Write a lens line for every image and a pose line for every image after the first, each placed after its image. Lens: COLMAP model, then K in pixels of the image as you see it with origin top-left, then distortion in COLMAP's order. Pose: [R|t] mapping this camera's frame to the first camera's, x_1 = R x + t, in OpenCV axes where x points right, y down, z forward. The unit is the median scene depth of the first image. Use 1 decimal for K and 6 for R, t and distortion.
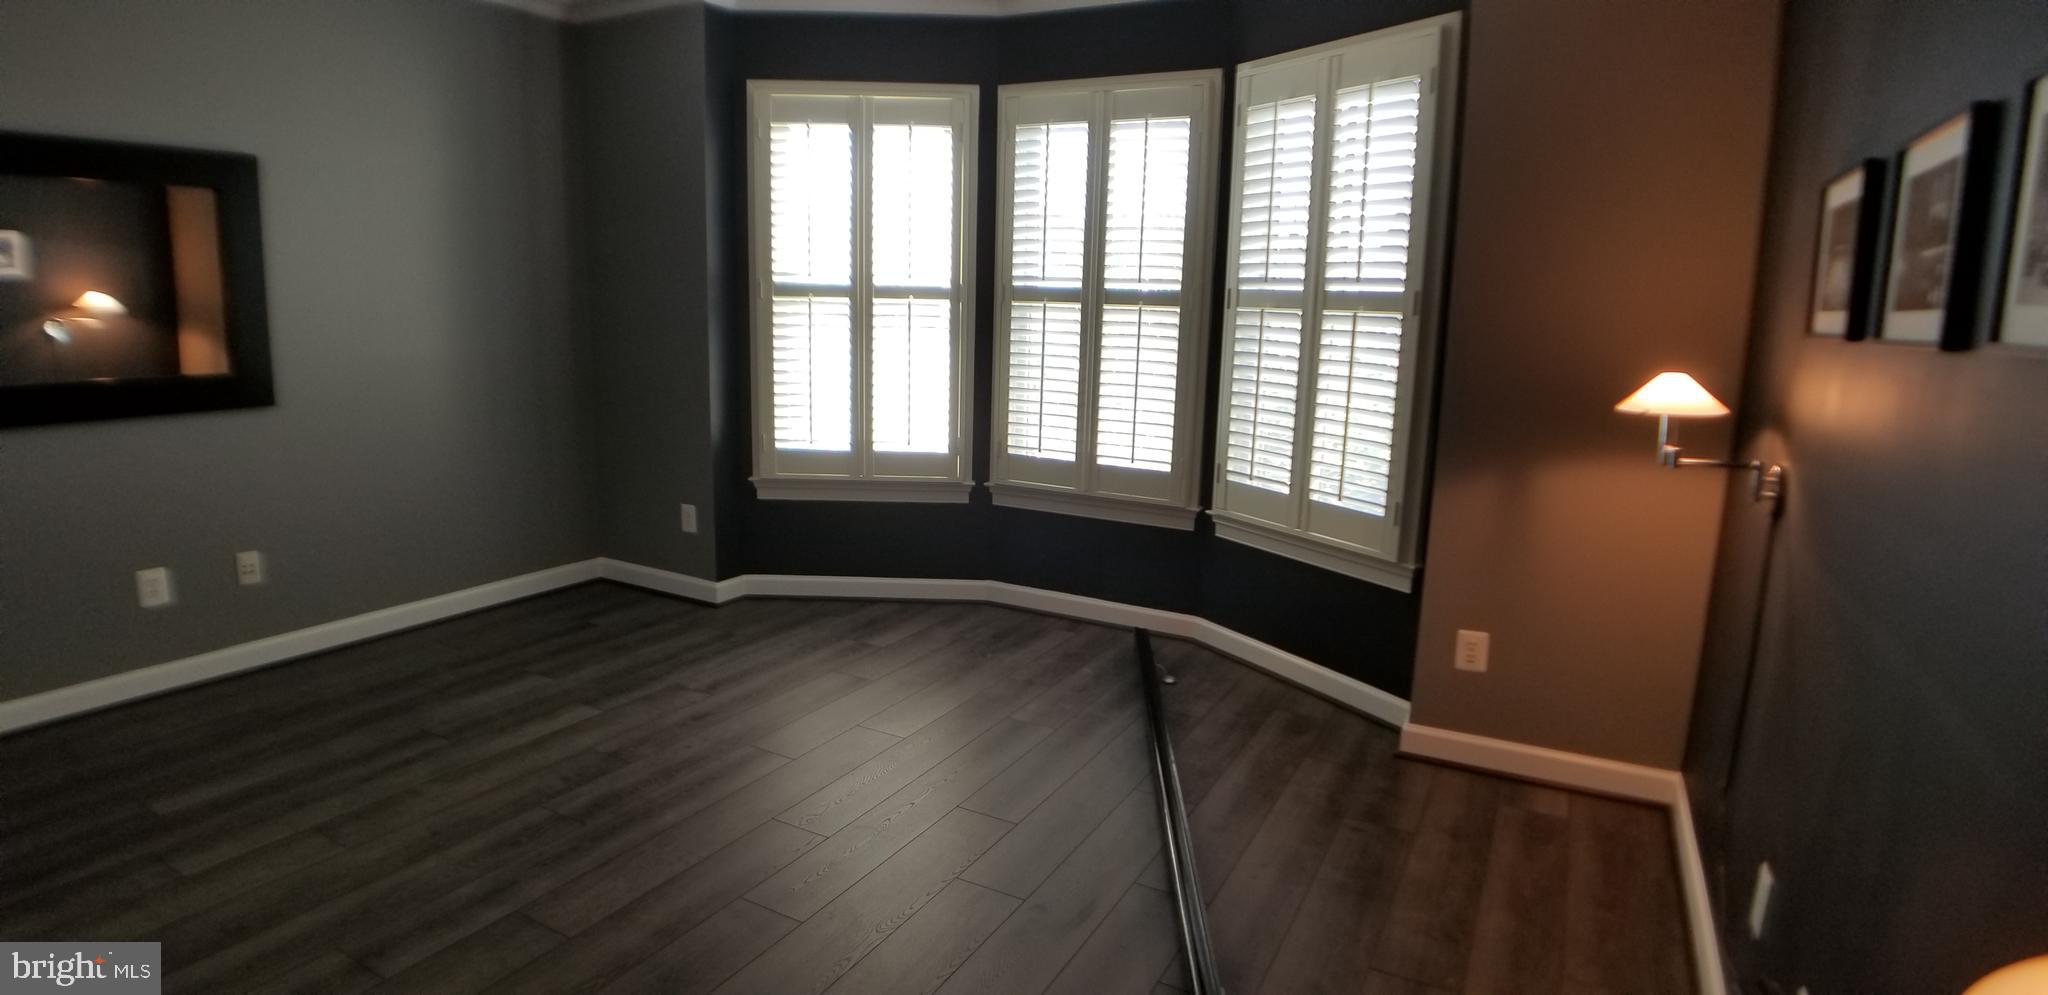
lens RADIAL K [[1049.0, 0, 1035.8], [0, 1049.0, 500.5], [0, 0, 1]] dist [-0.068227, 0.001318]
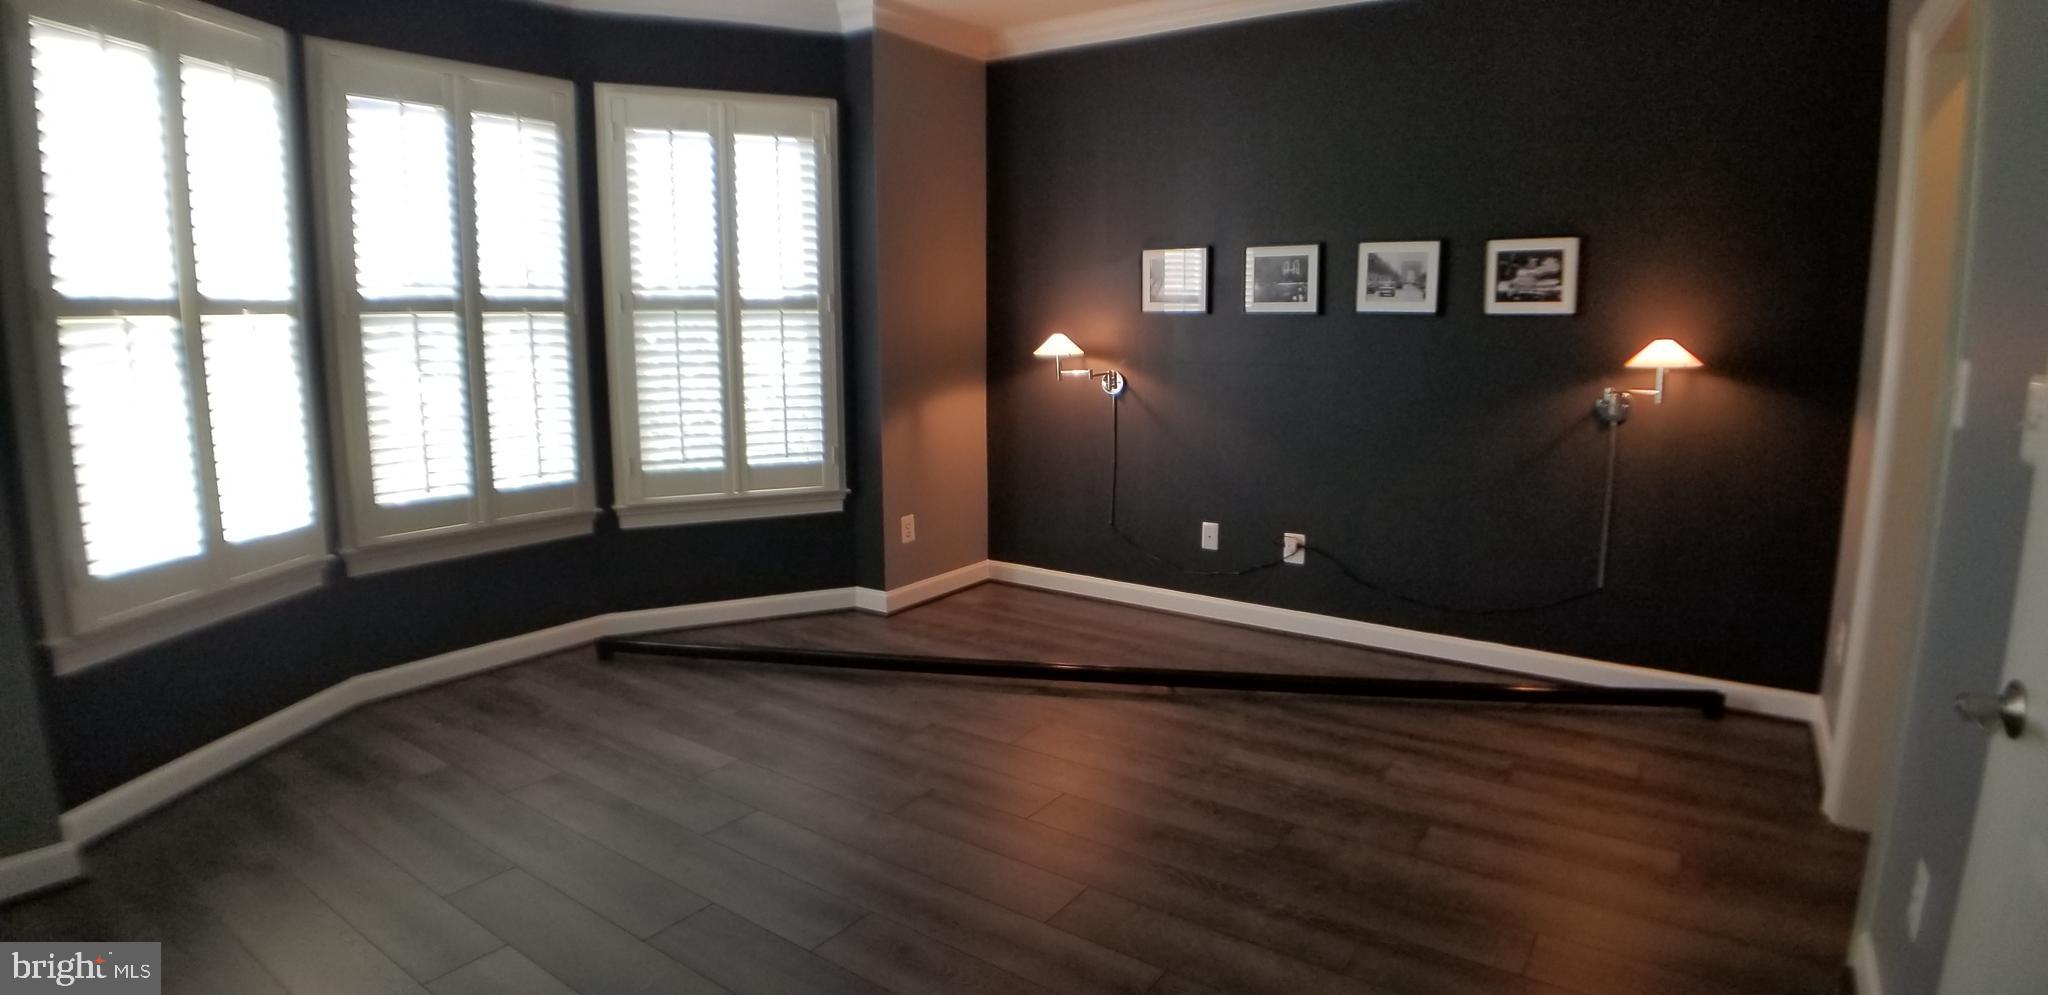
lens RADIAL K [[1049.0, 0, 1026.6], [0, 1049.0, 486.6], [0, 0, 1]] dist [-0.068227, 0.001318]
pose [[0.118237, -0.189005, 0.974832, -0.888864], [0.188548, 0.968131, 0.164837, -0.115781], [-0.974920, 0.164313, 0.150105, 0.497185]]
